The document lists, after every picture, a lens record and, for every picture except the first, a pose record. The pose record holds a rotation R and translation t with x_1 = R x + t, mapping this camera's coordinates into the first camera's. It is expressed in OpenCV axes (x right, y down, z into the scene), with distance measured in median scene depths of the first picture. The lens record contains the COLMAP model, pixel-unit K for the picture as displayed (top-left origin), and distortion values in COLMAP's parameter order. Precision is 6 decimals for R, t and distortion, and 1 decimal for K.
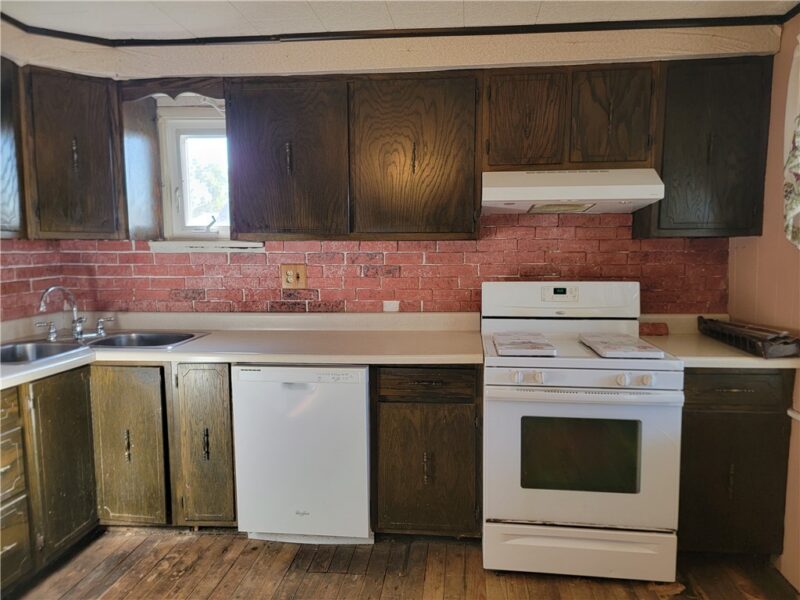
lens RADIAL K [[542.2, 0, 423.0], [0, 542.2, 306.5], [0, 0, 1]] dist [0.080748, -0.075124]
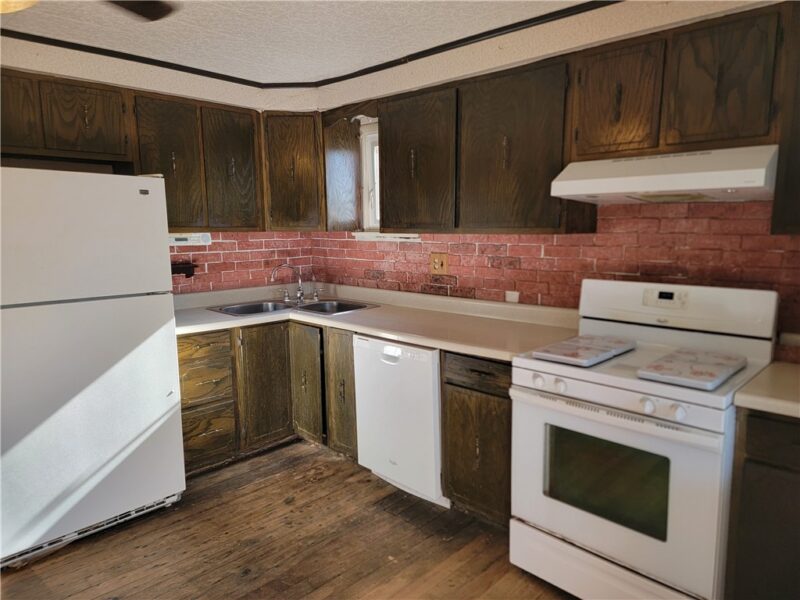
lens RADIAL K [[542.2, 0, 423.0], [0, 542.2, 306.5], [0, 0, 1]] dist [0.080748, -0.075124]
pose [[0.791737, 0.092196, -0.603864, 0.469375], [-0.062950, 0.995596, 0.069469, -0.046779], [0.607610, -0.016988, 0.794054, 0.085726]]
